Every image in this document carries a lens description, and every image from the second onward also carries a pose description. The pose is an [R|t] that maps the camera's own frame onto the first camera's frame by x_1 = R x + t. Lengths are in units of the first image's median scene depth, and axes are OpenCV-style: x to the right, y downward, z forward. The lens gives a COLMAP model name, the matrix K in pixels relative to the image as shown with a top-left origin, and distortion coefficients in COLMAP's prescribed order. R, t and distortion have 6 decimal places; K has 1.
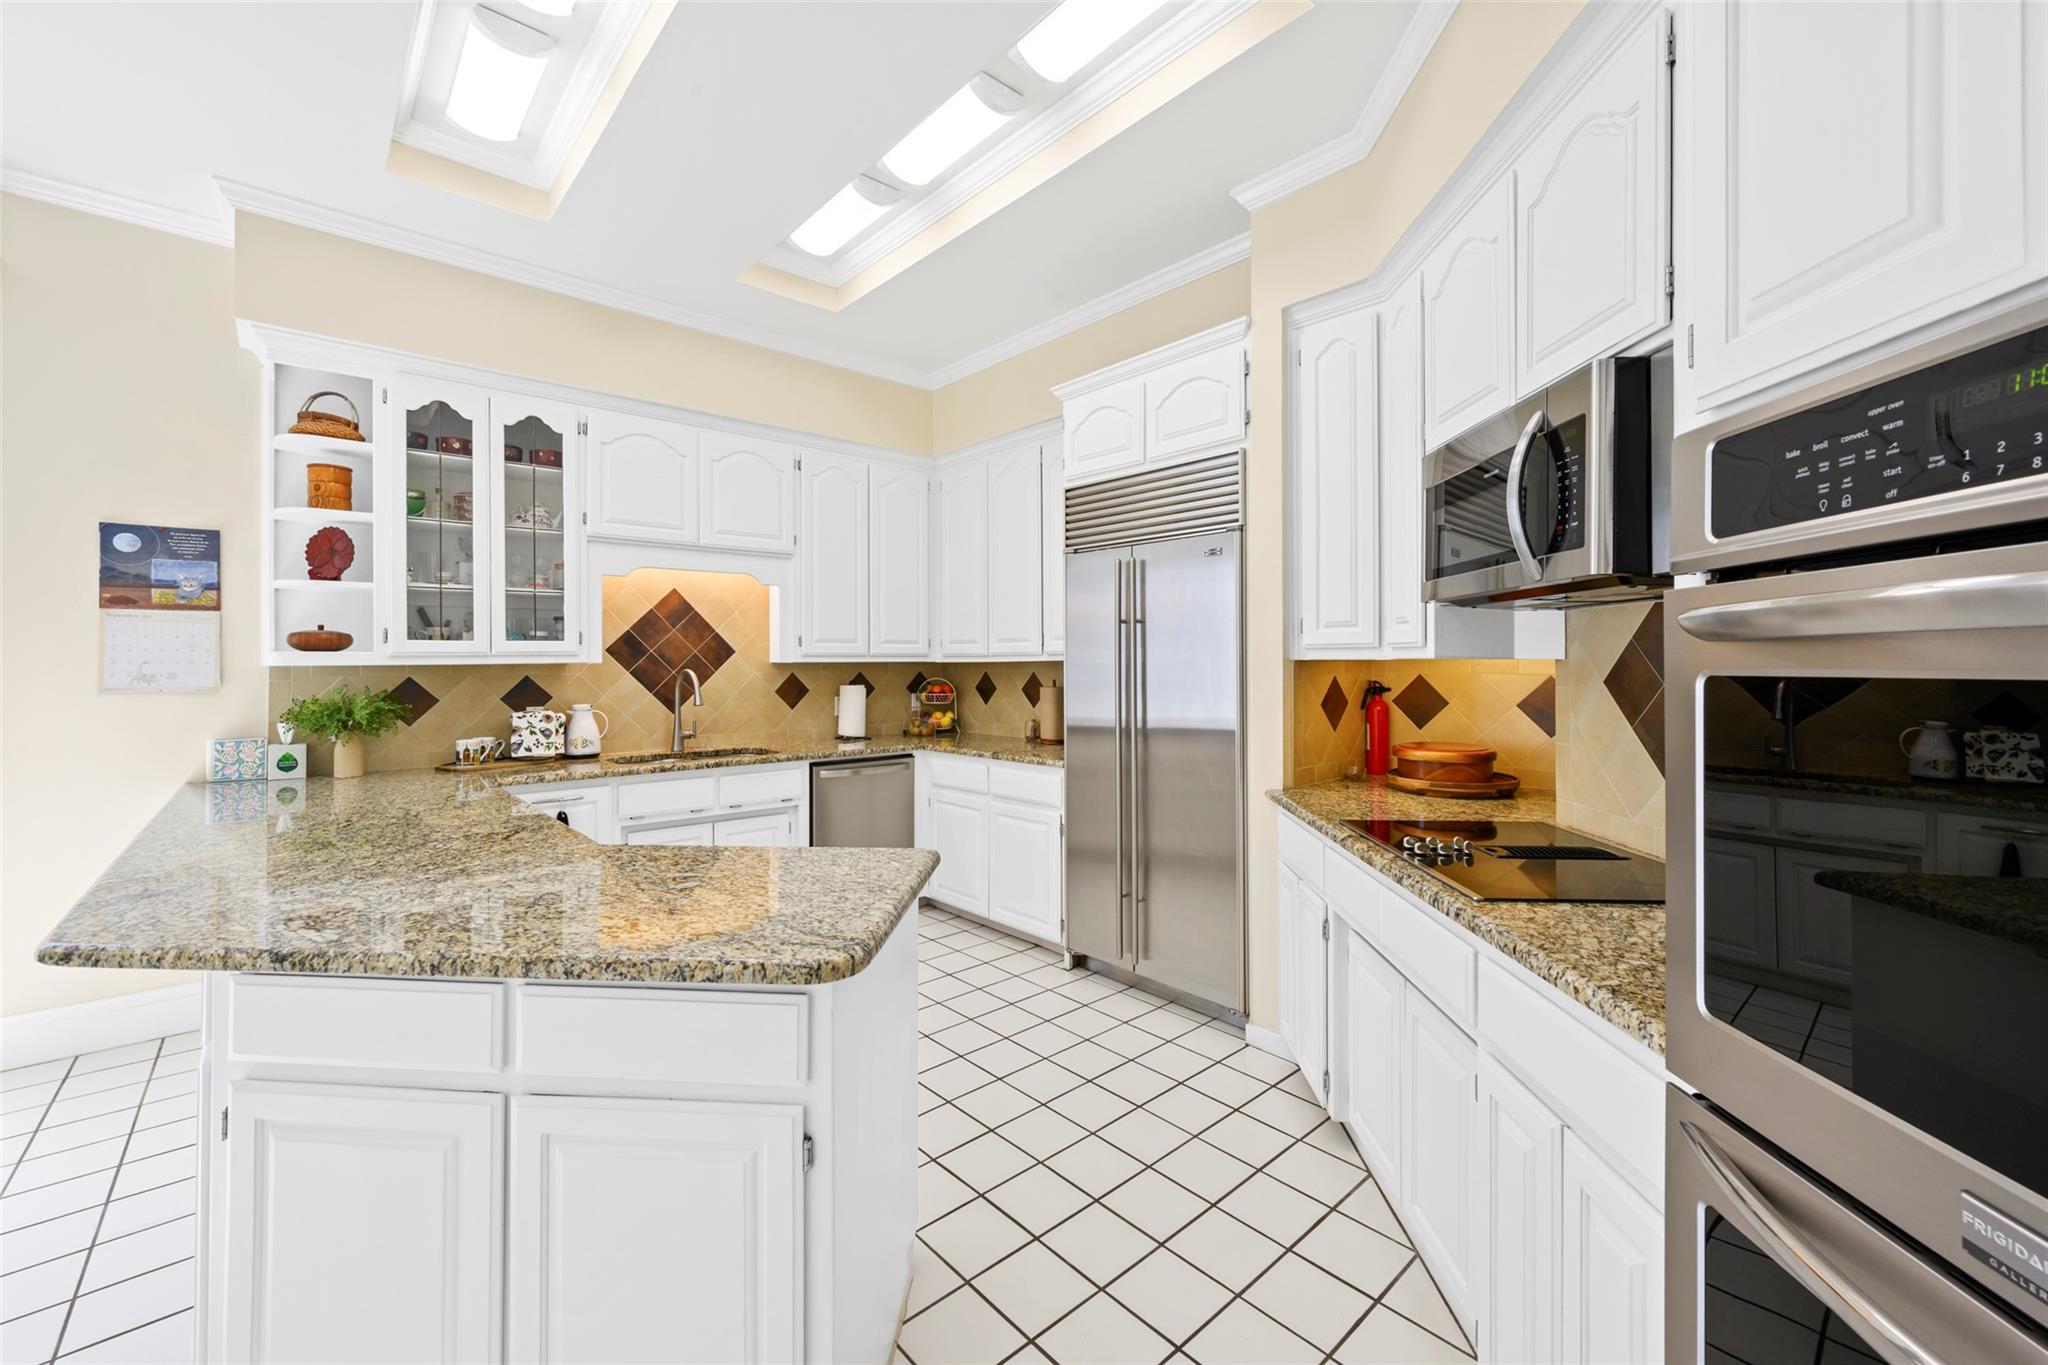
lens RADIAL K [[815.1, 0, 1027.9], [0, 815.1, 664.4], [0, 0, 1]] dist [-0.001584, 0.000663]
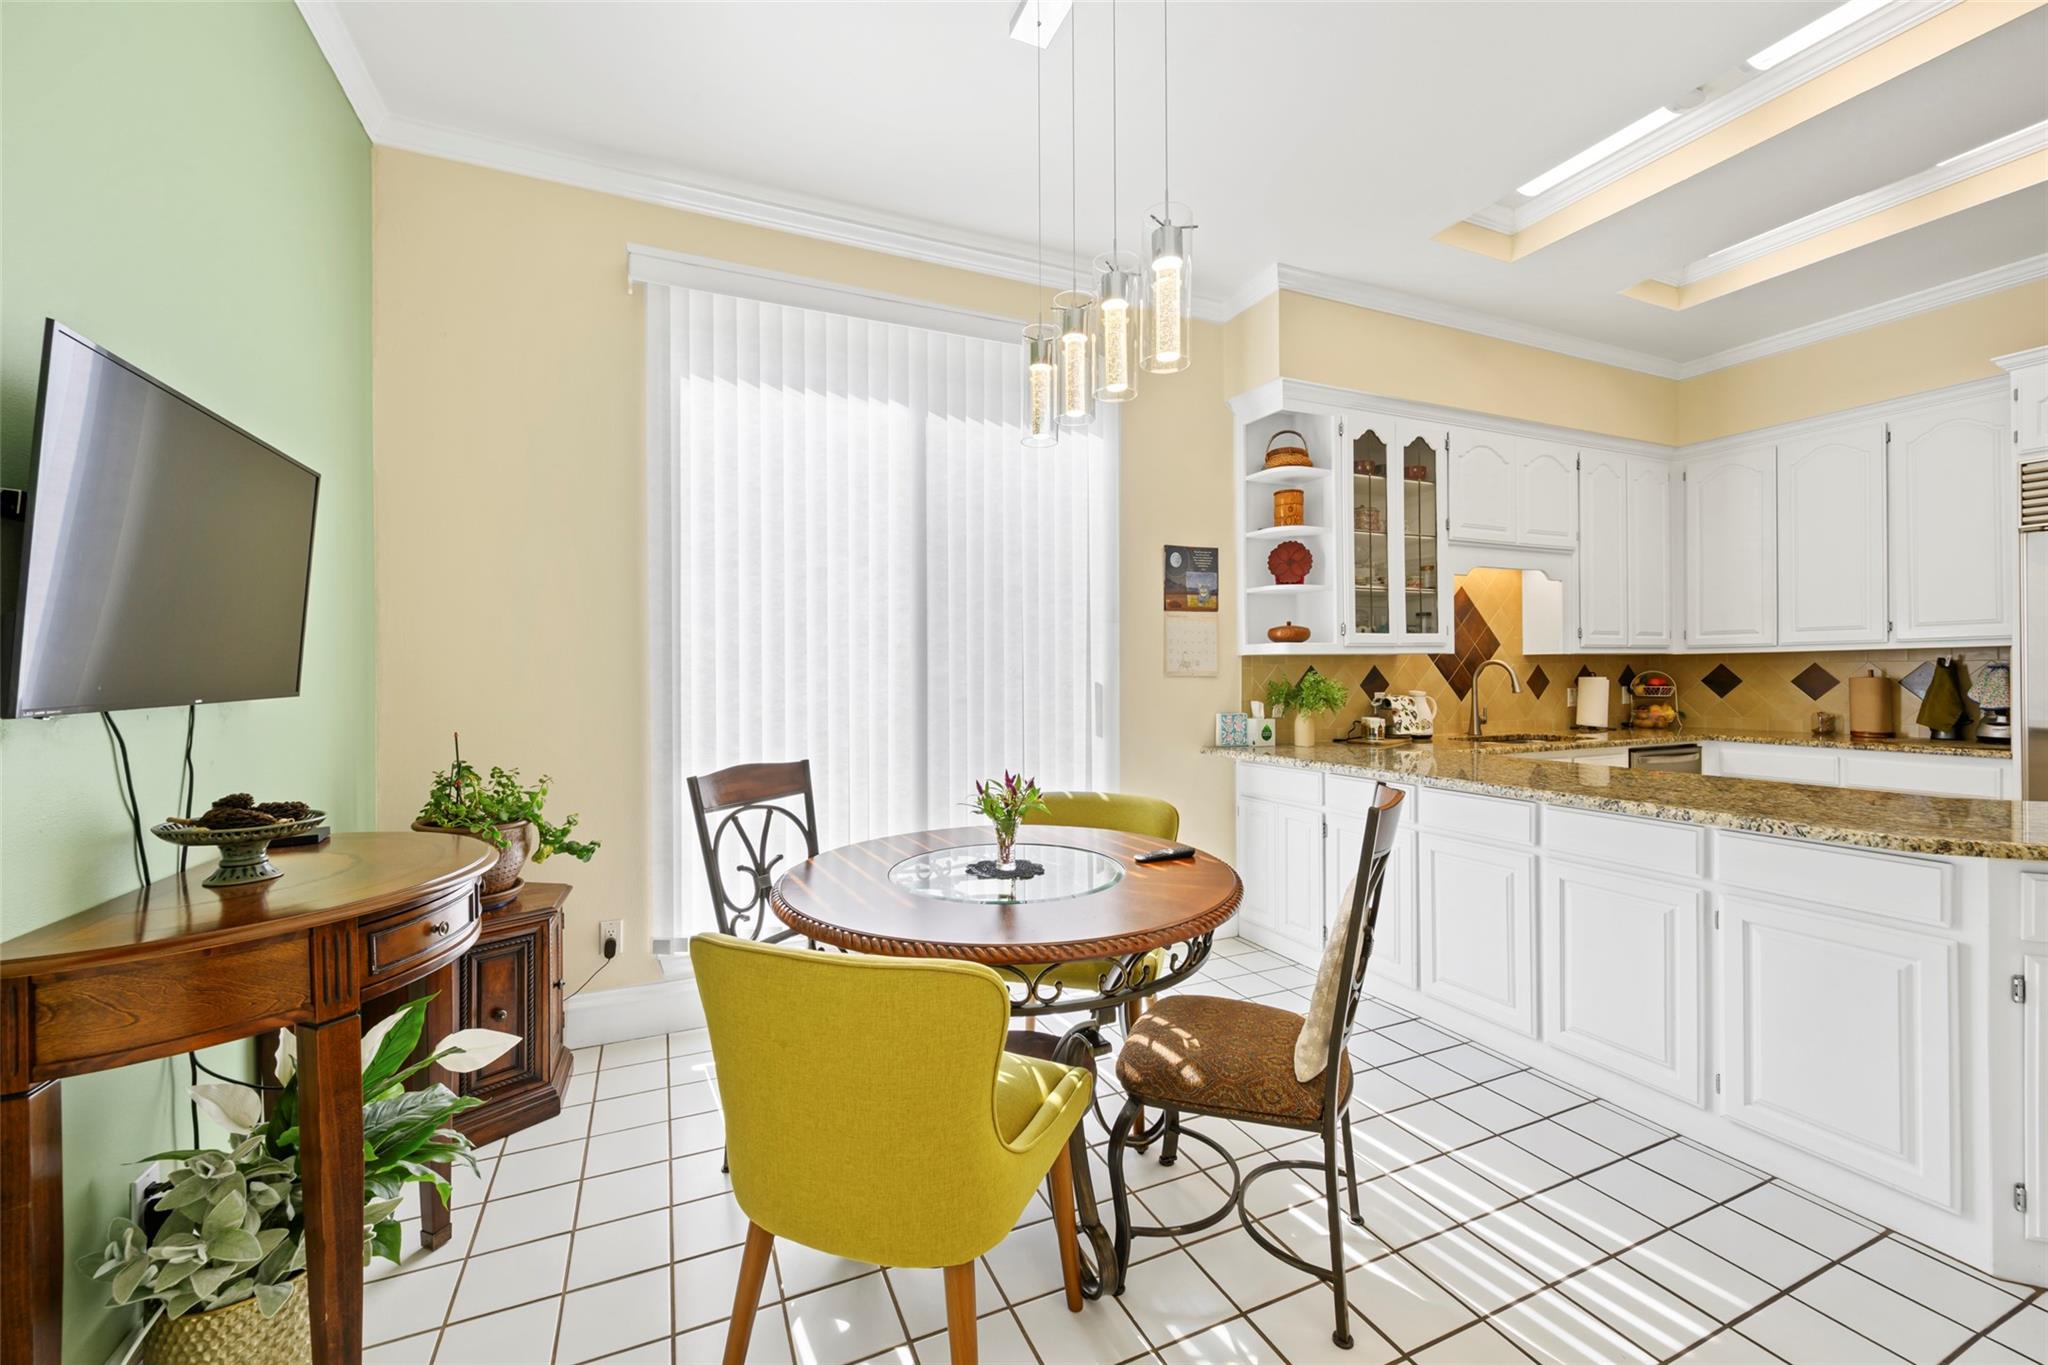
lens RADIAL K [[815.1, 0, 1035.5], [0, 815.1, 677.2], [0, 0, 1]] dist [-0.001584, 0.000663]
pose [[0.952202, -0.001056, -0.305467, -0.796921], [0.003096, 0.999976, 0.006195, 0.024668], [0.305453, -0.006844, 0.952182, -0.262652]]
